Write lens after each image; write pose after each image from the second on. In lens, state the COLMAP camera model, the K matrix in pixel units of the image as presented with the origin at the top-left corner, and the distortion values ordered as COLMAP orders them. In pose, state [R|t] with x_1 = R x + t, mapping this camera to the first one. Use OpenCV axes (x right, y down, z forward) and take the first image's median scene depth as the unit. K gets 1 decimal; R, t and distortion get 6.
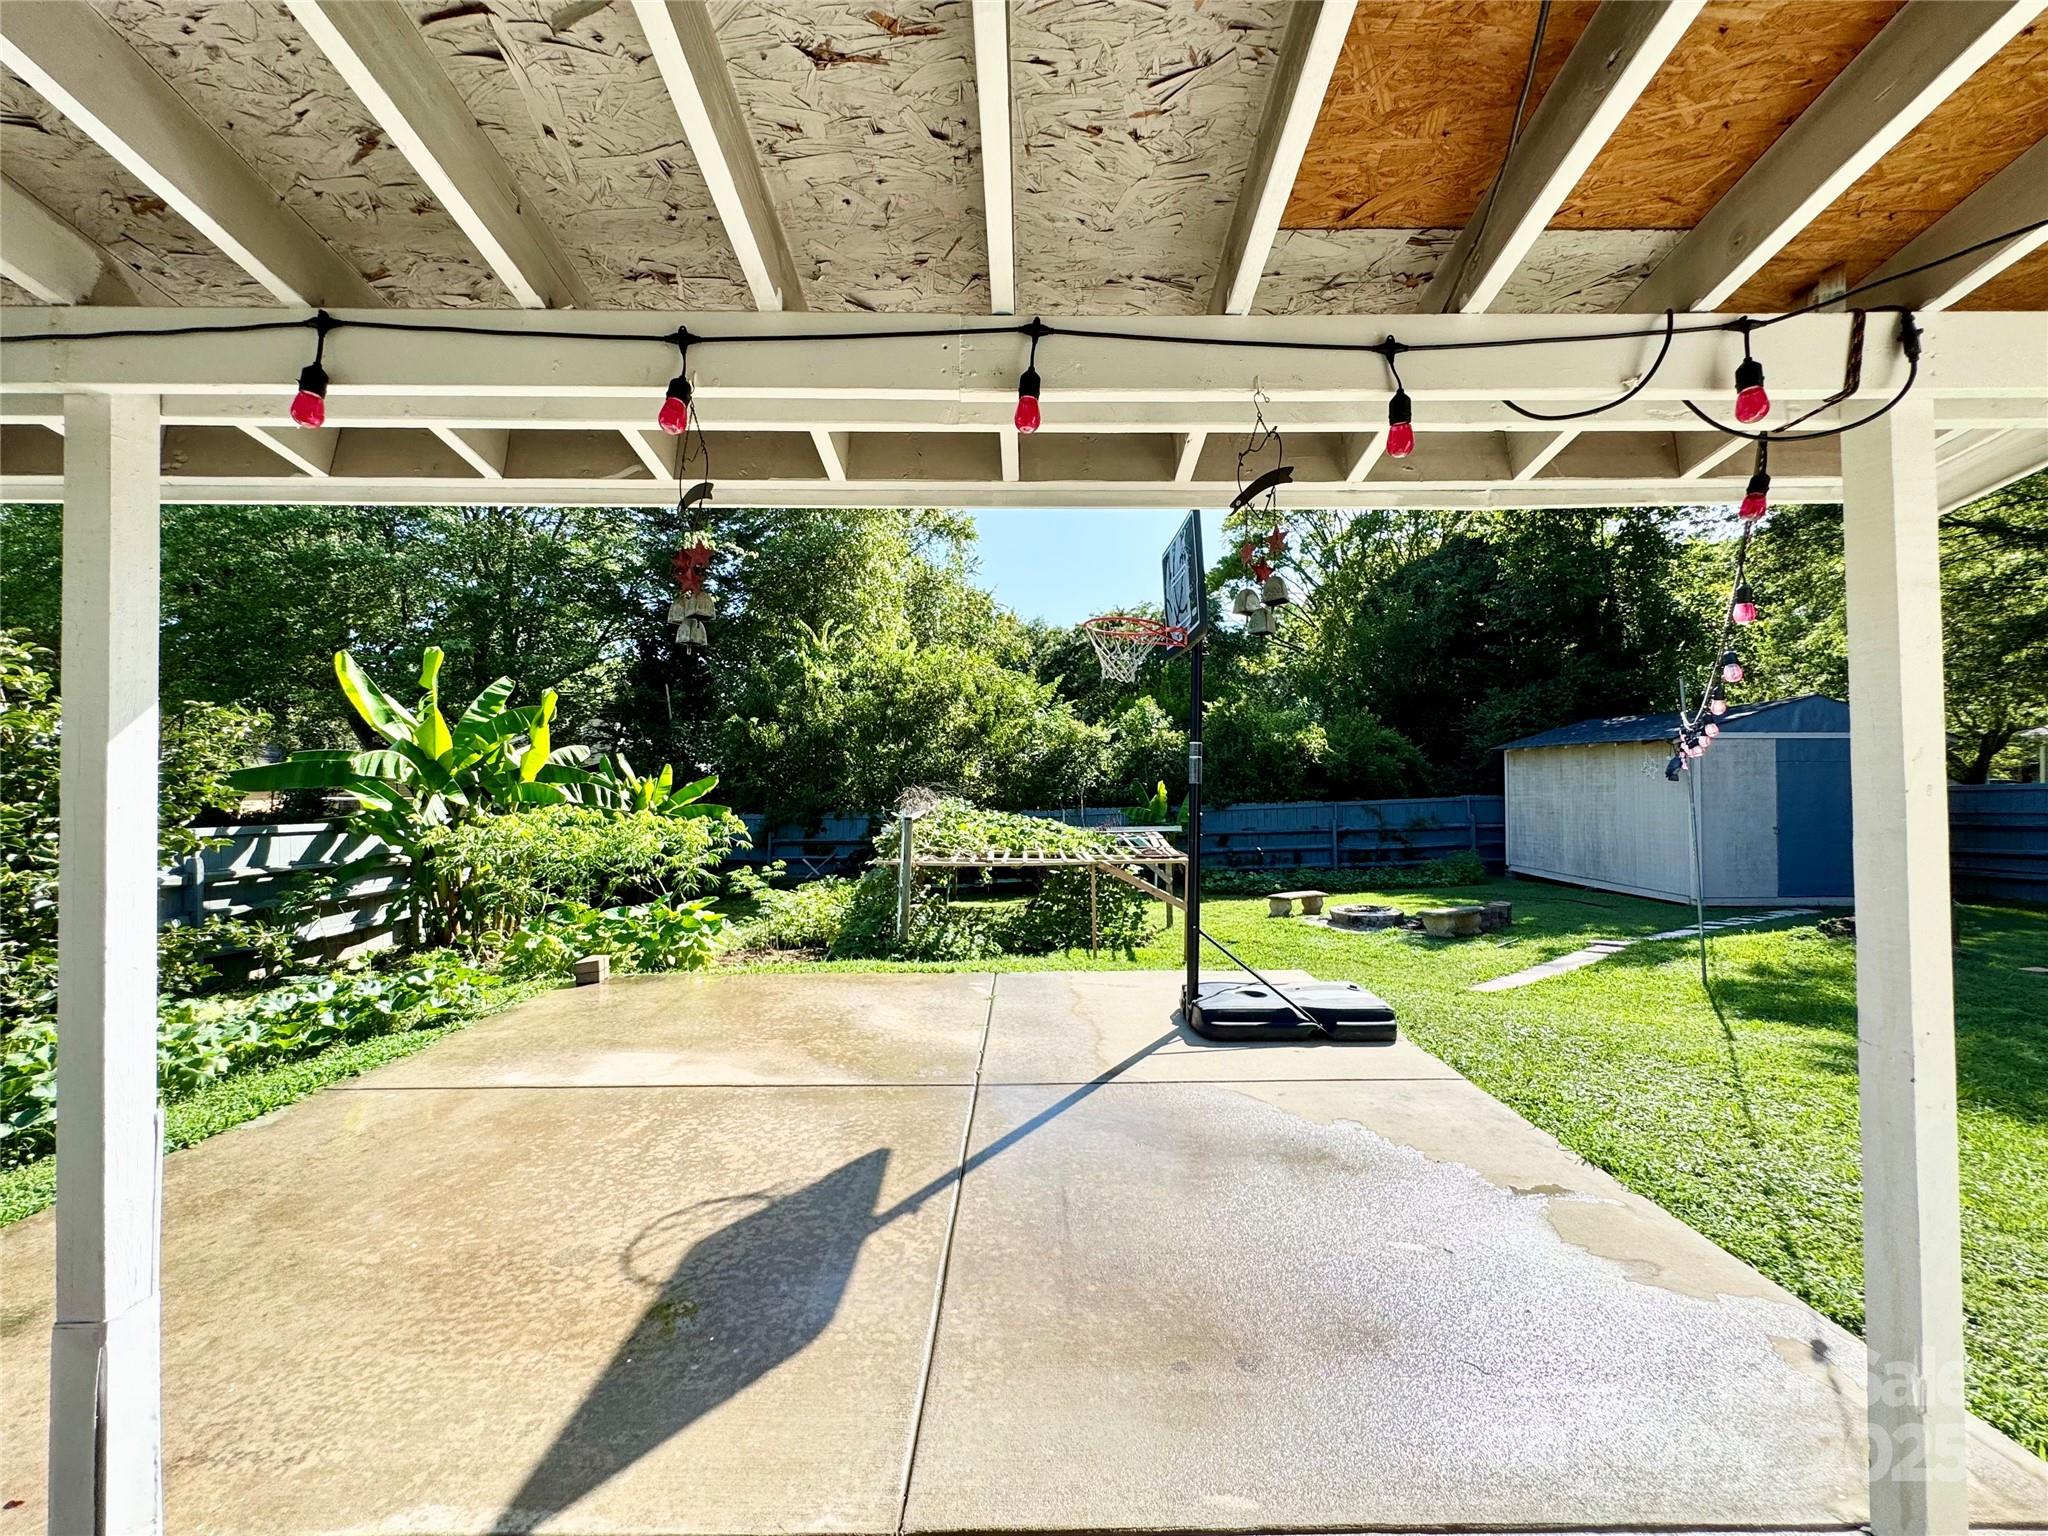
lens RADIAL K [[817.7, 0, 1024.4], [0, 817.7, 770.0], [0, 0, 1]] dist [-0.003337, 0.000524]
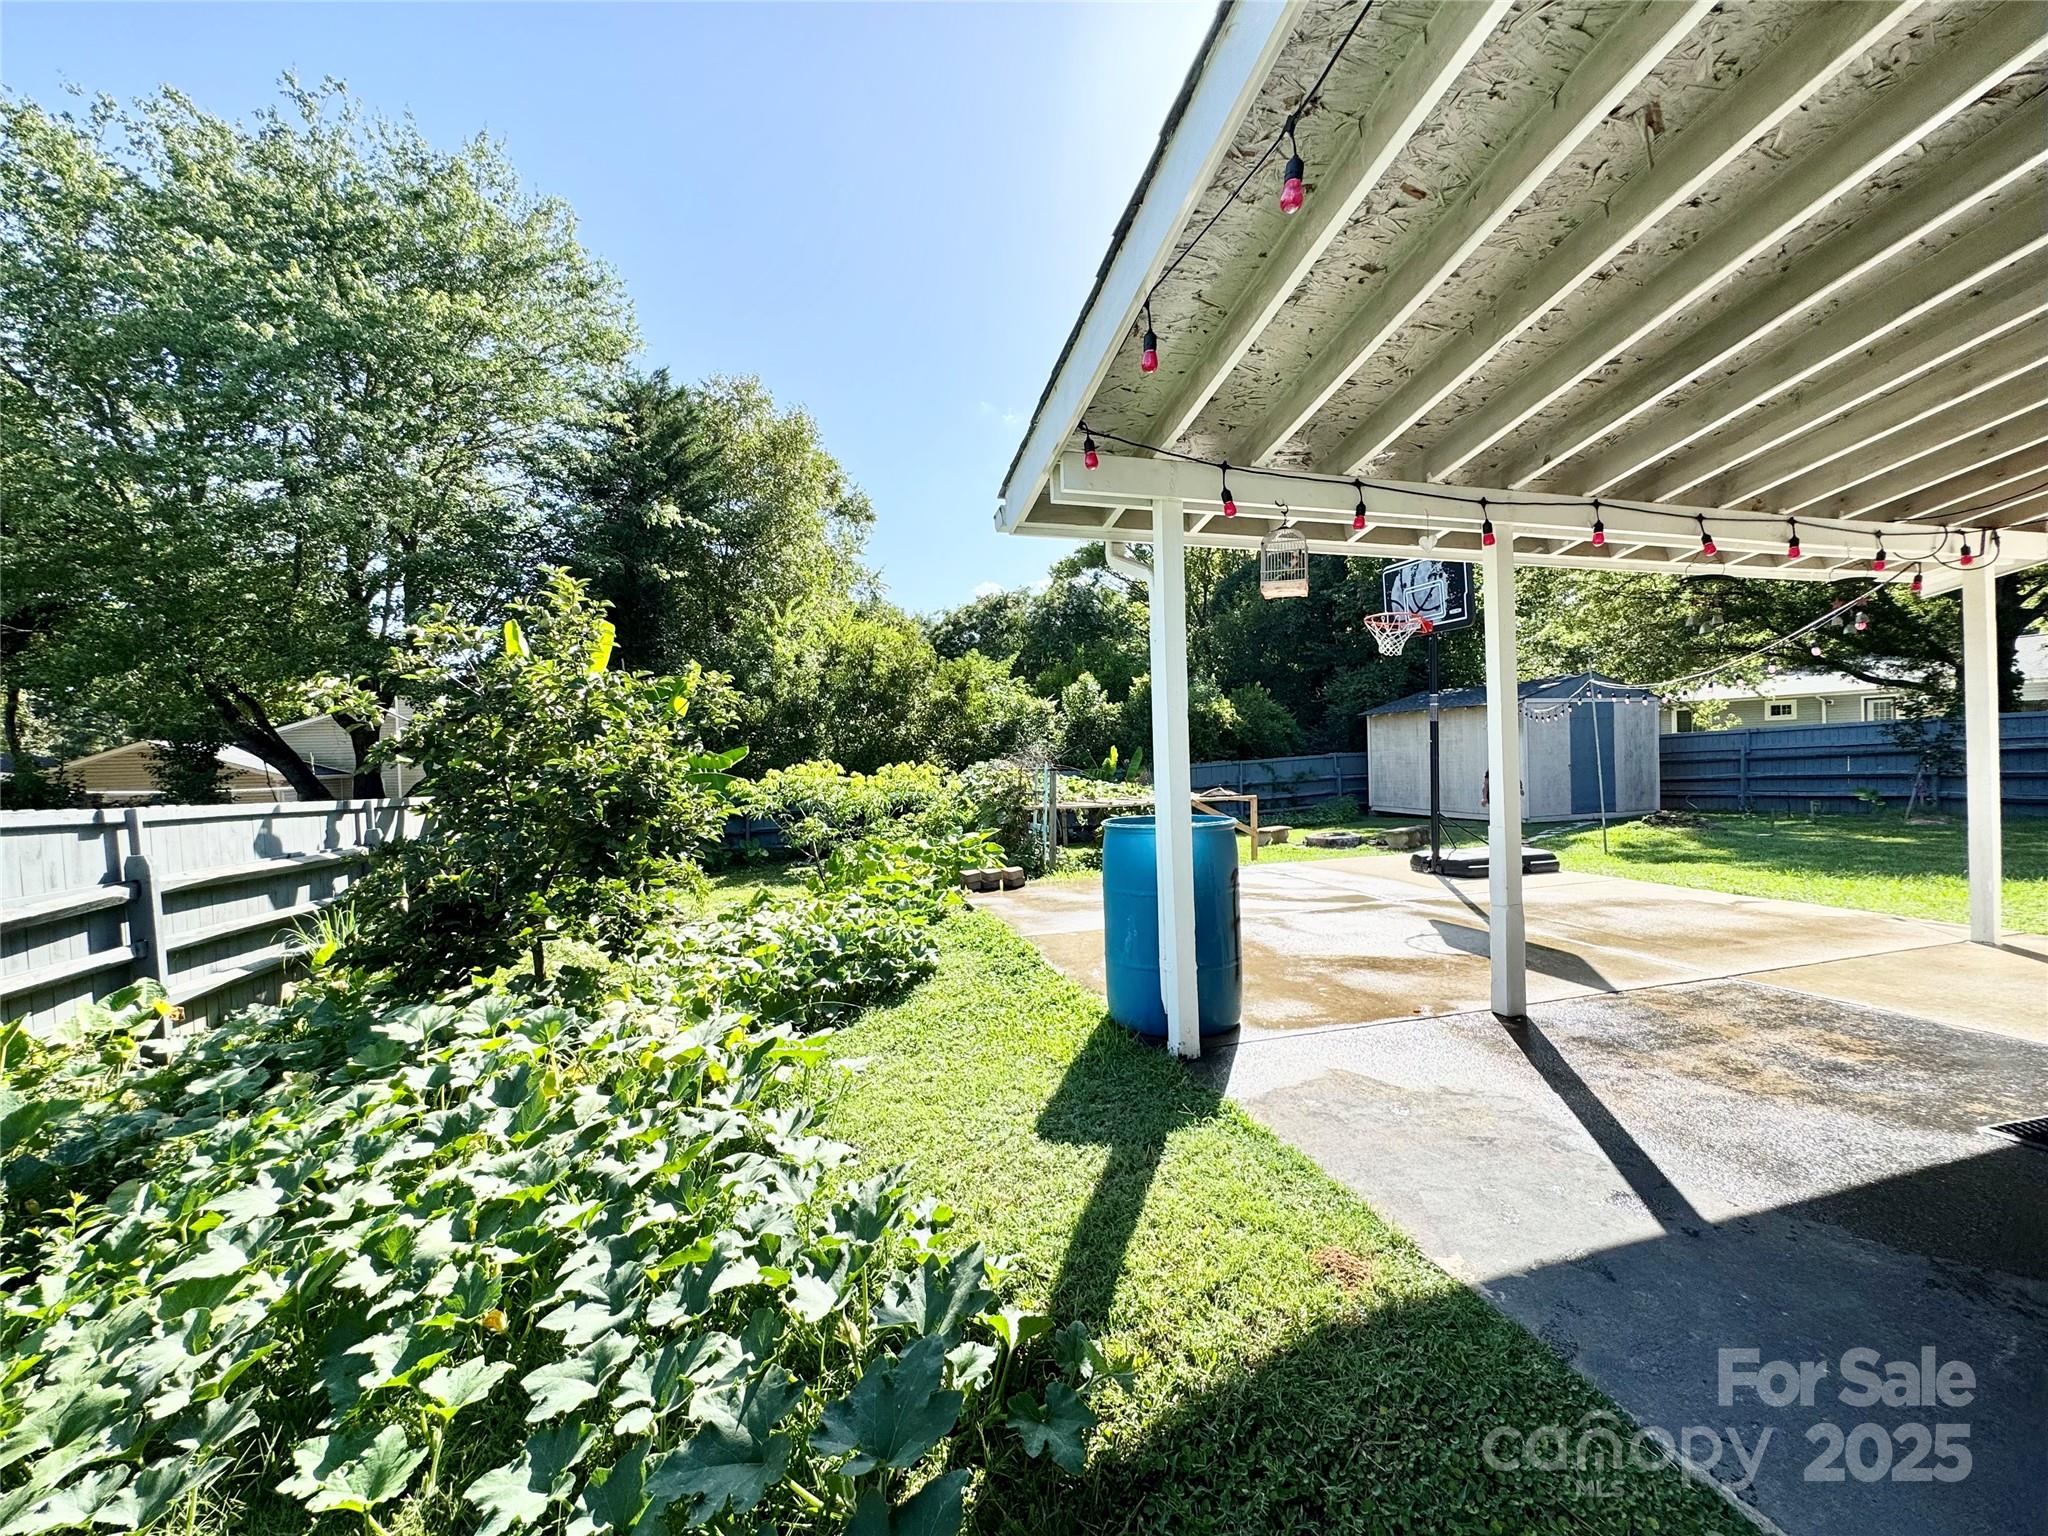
lens RADIAL K [[817.7, 0, 1022.6], [0, 817.7, 766.6], [0, 0, 1]] dist [-0.003337, 0.000524]
pose [[0.963780, -0.027304, 0.265298, -0.431432], [0.022189, 0.999506, 0.022258, 0.023176], [-0.265774, -0.015566, 0.963910, -0.130805]]
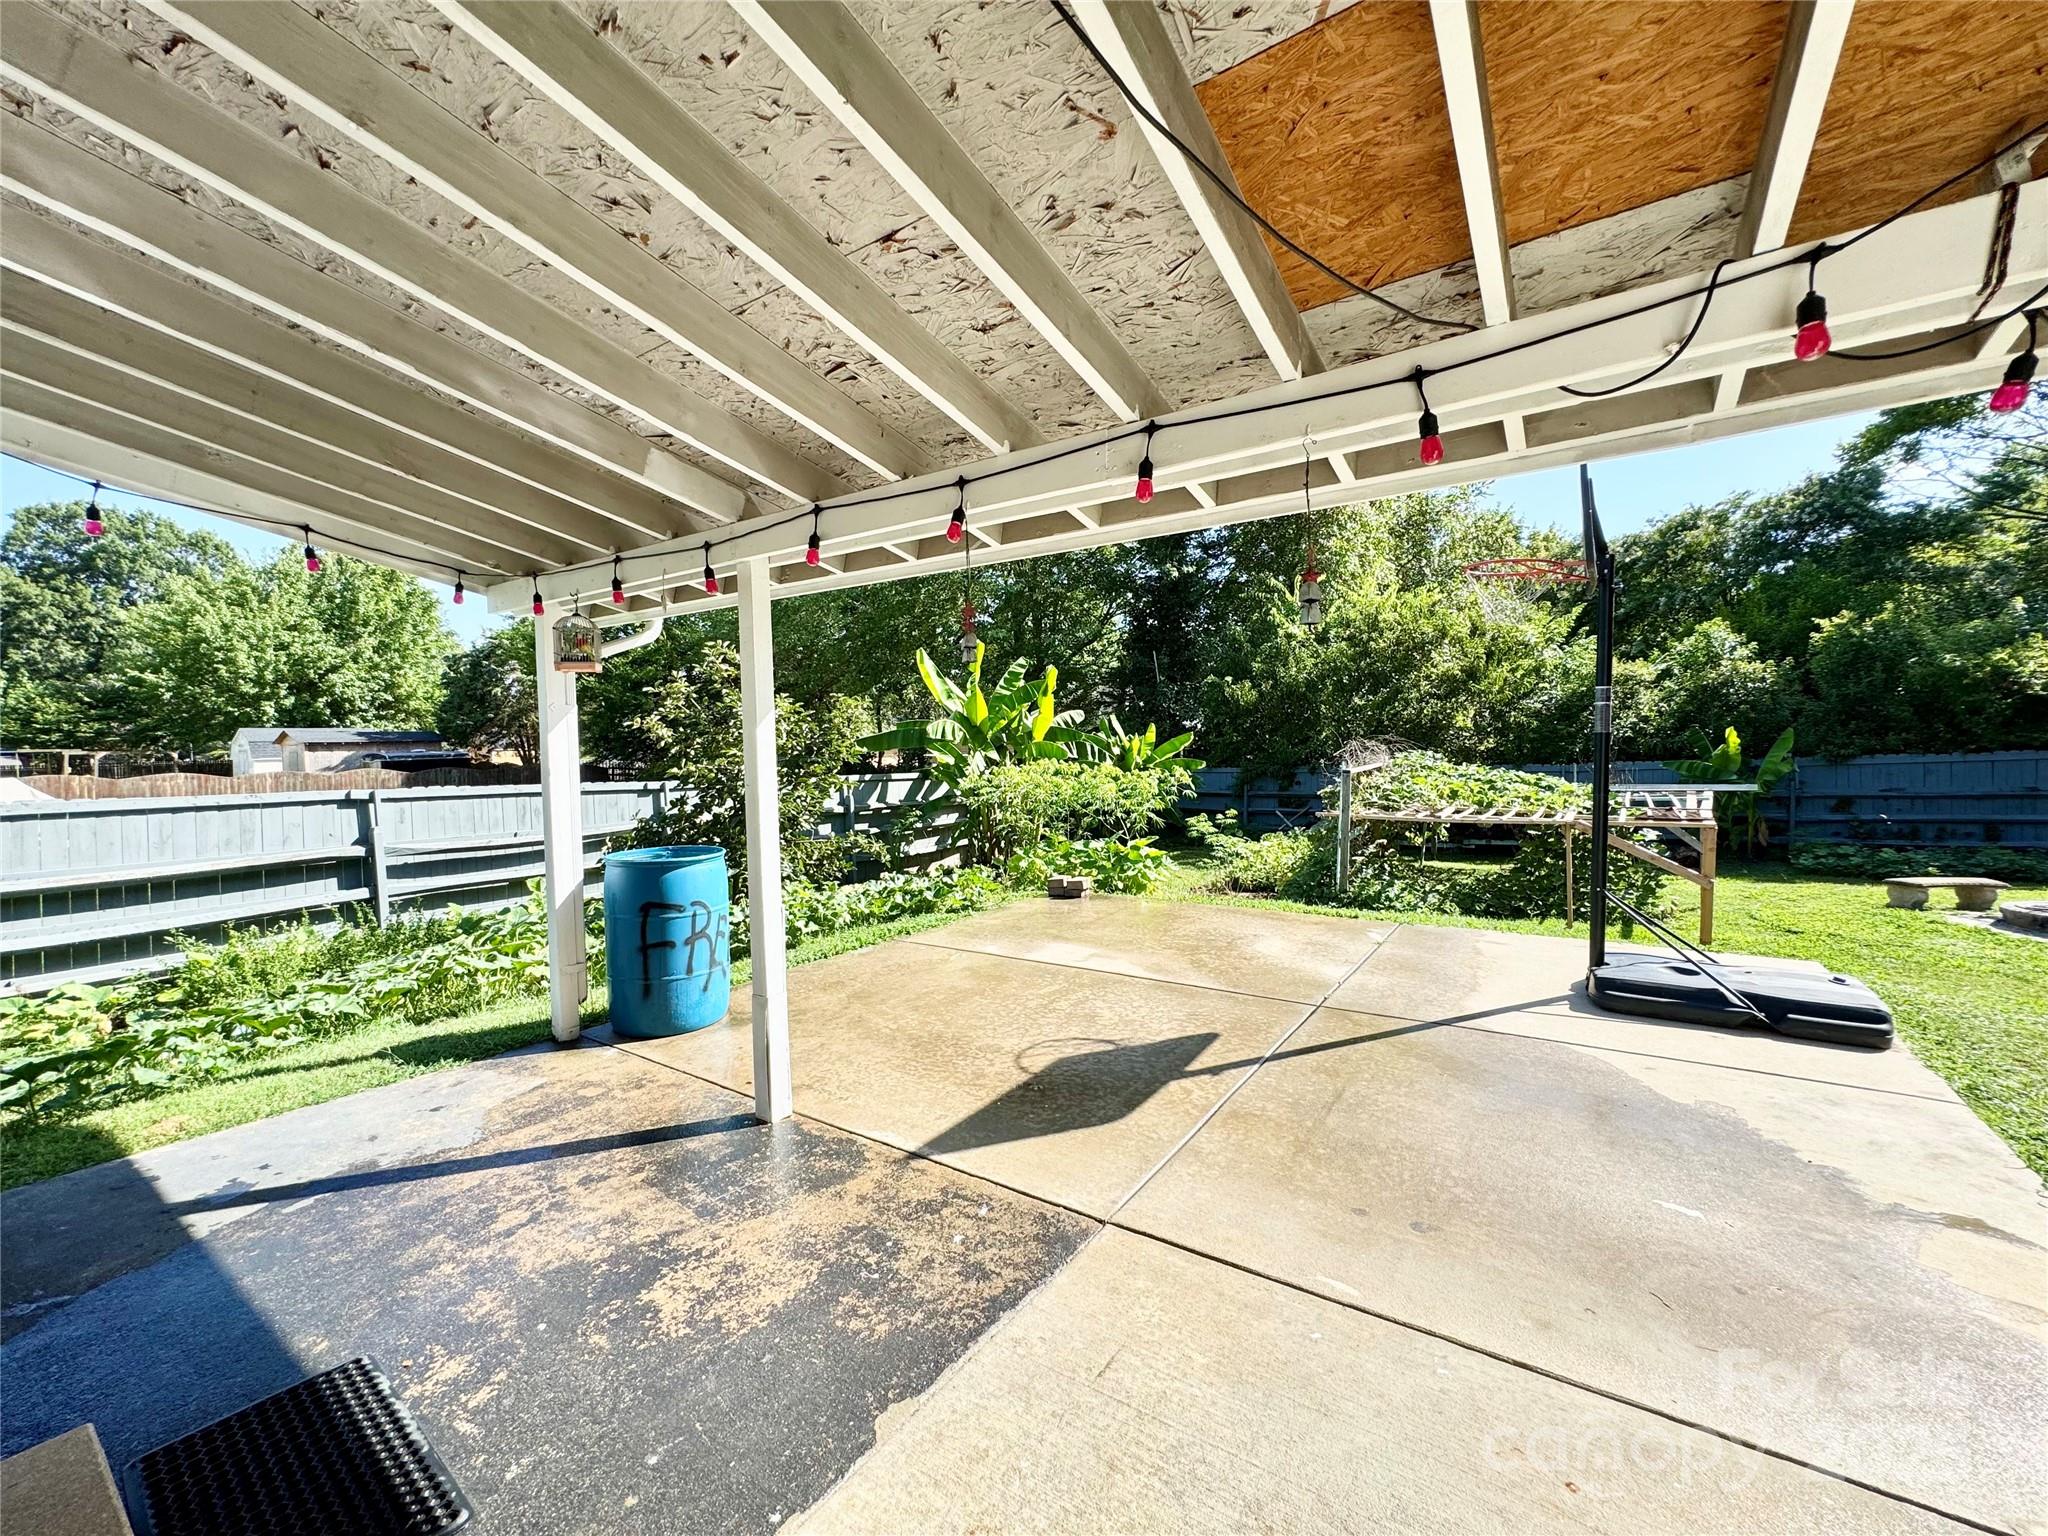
lens RADIAL K [[817.7, 0, 1024.7], [0, 817.7, 770.5], [0, 0, 1]] dist [-0.003337, 0.000524]
pose [[0.824530, 0.004764, -0.565799, 0.086033], [0.026851, 0.998509, 0.047537, -0.000357], [0.565181, -0.054388, 0.823172, -0.047735]]
